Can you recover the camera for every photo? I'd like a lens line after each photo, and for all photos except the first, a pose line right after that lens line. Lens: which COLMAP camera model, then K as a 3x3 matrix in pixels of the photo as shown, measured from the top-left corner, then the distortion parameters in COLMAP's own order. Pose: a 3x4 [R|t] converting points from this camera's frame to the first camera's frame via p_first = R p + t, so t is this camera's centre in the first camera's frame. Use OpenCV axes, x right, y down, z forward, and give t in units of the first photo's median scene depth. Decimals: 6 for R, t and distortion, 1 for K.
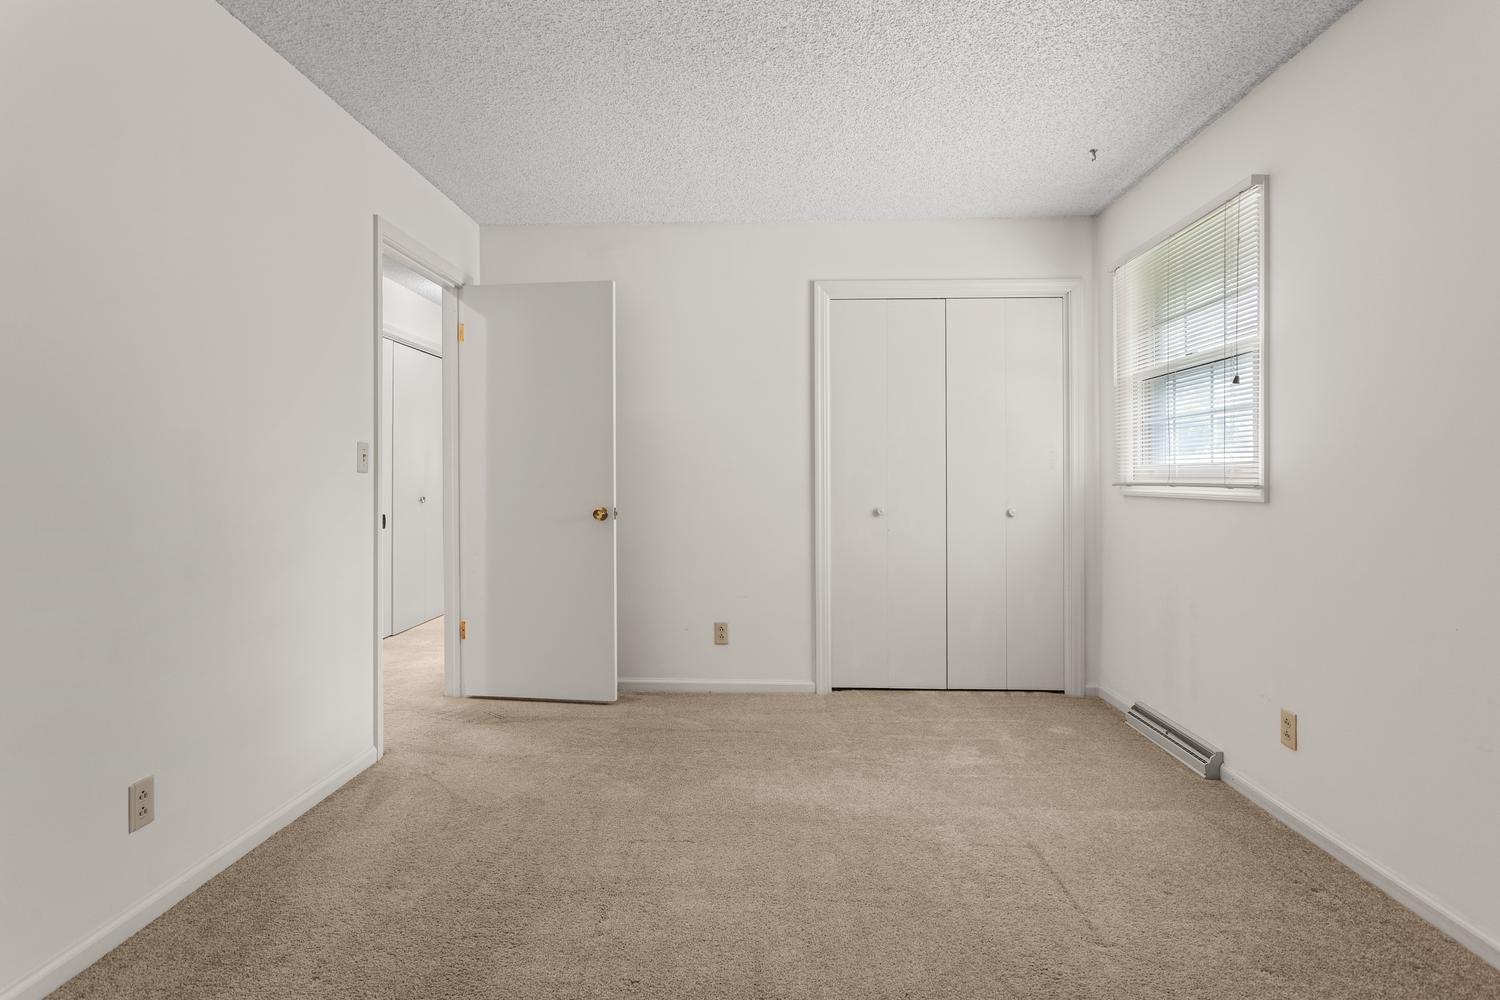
lens RADIAL K [[723.9, 0, 750.0], [0, 723.9, 500.0], [0, 0, 1]] dist [0.001648, 0.000524]
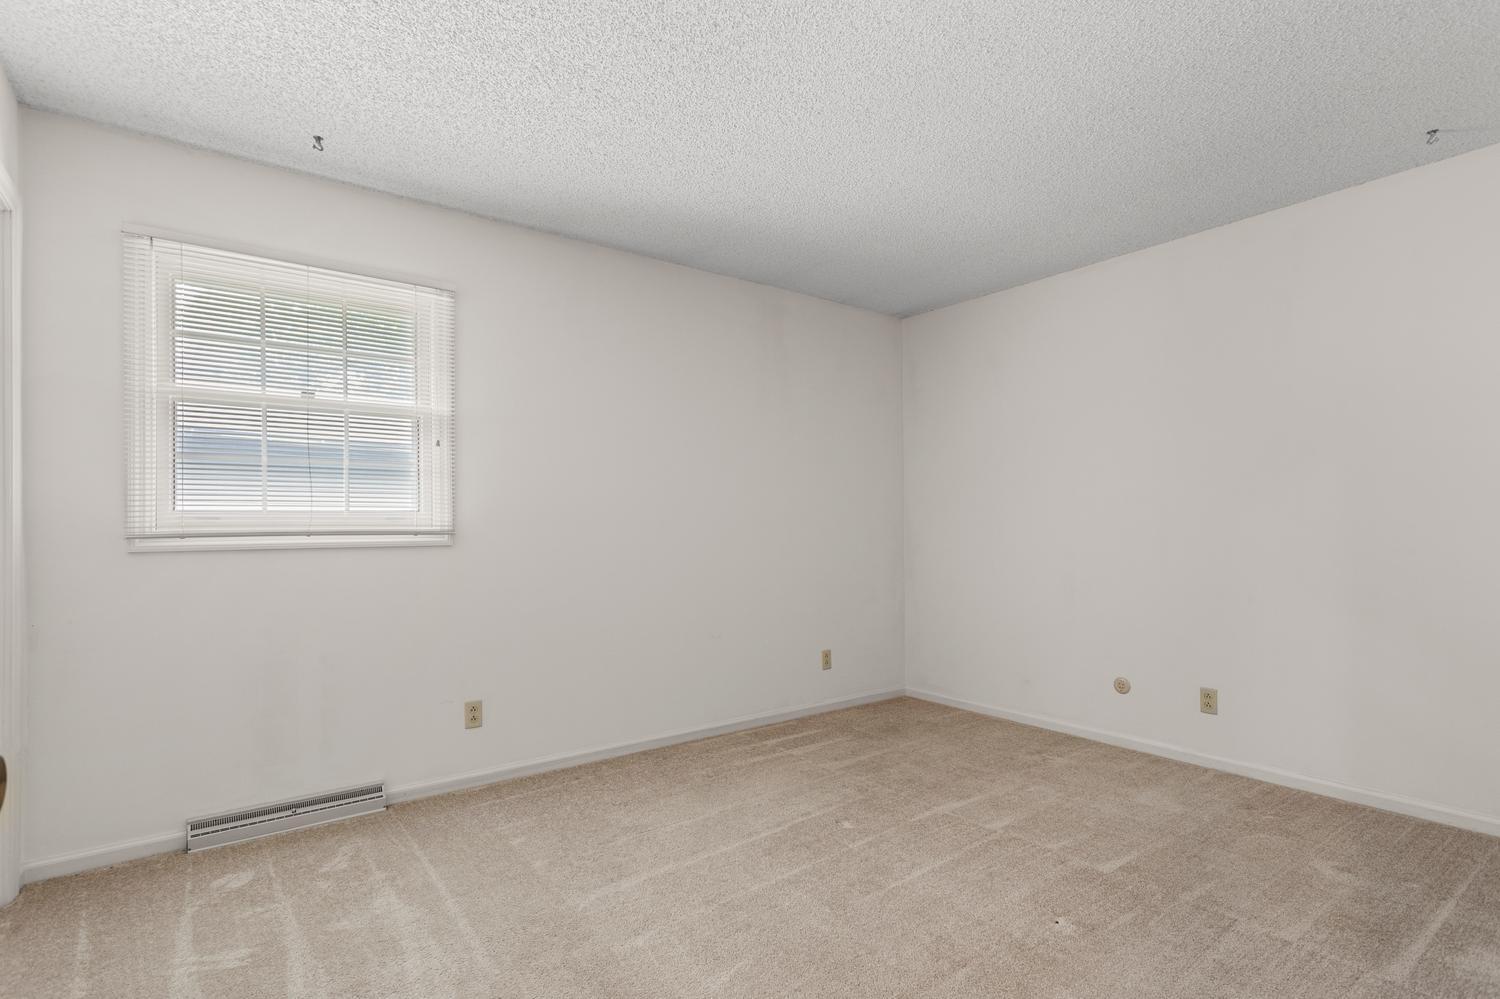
lens RADIAL K [[734.4, 0, 745.9], [0, 734.4, 536.9], [0, 0, 1]] dist [0.000025, 0.000126]
pose [[-0.635159, -0.001887, 0.772379, -0.502206], [0.034193, 0.998948, 0.030558, -0.026932], [-0.771624, 0.045820, -0.634426, 1.185664]]
